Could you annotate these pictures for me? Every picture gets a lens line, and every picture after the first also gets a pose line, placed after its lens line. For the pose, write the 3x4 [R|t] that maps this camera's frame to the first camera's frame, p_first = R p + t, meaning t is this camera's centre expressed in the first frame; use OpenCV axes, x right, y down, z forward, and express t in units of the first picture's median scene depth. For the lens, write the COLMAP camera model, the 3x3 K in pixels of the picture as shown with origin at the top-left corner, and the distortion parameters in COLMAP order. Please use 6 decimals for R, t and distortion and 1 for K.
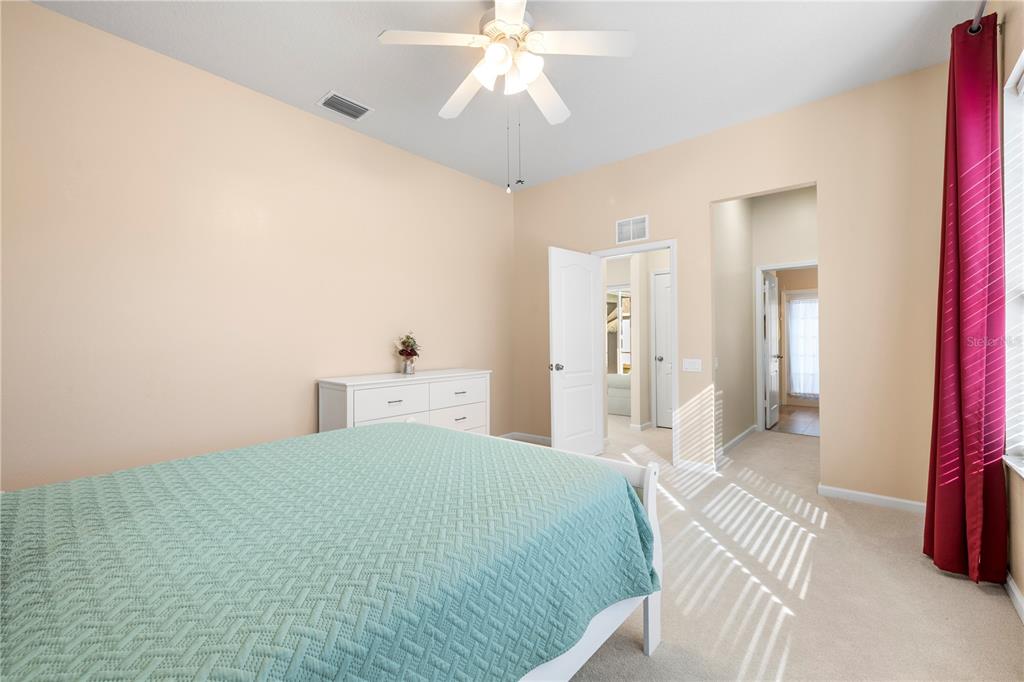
lens RADIAL K [[434.5, 0, 510.6], [0, 434.5, 337.2], [0, 0, 1]] dist [0.000304, 0.000185]
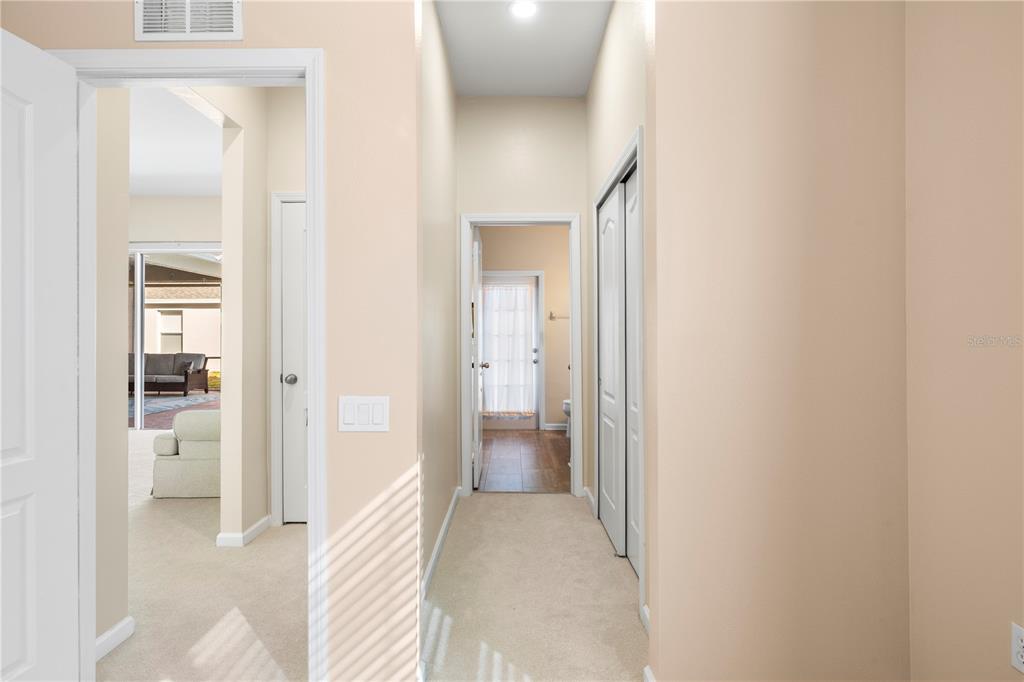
lens RADIAL K [[545.3, 0, 514.6], [0, 545.3, 334.6], [0, 0, 1]] dist [-0.001145, -0.000428]
pose [[0.769228, 0.007176, 0.638934, 0.154189], [-0.005993, 0.999974, -0.004016, 0.001976], [-0.638946, -0.000740, 0.769251, 0.393865]]
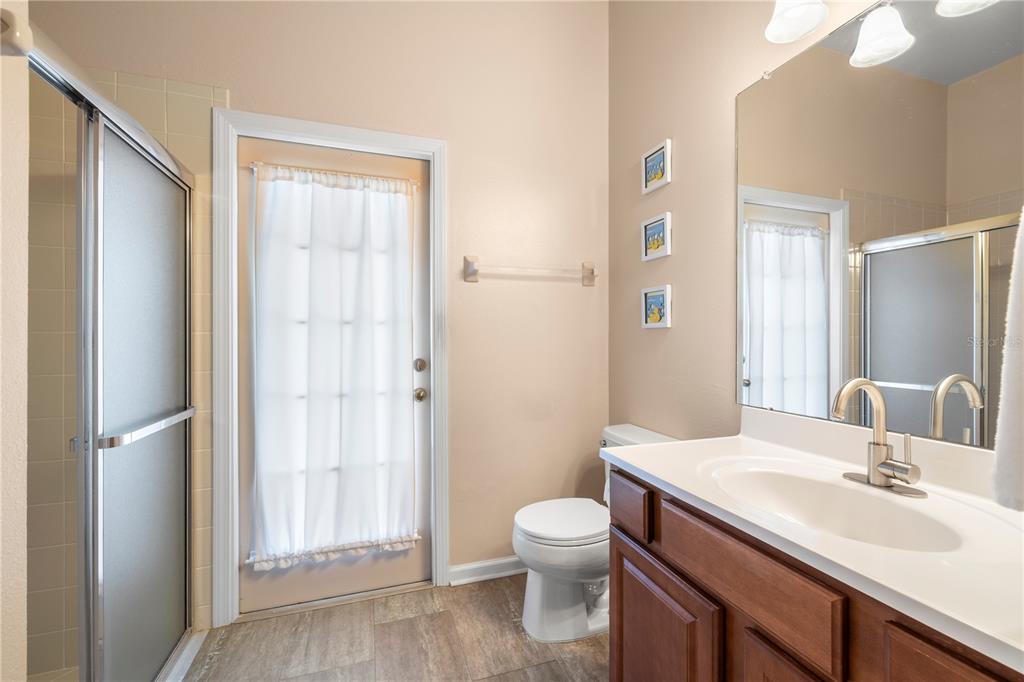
lens RADIAL K [[430.3, 0, 510.6], [0, 430.3, 340.3], [0, 0, 1]] dist [0.001813, -0.000043]
pose [[0.512753, 0.002906, 0.858531, 0.762829], [-0.008227, 0.999965, 0.001529, 0.012793], [-0.858497, -0.007847, 0.512759, 1.128140]]
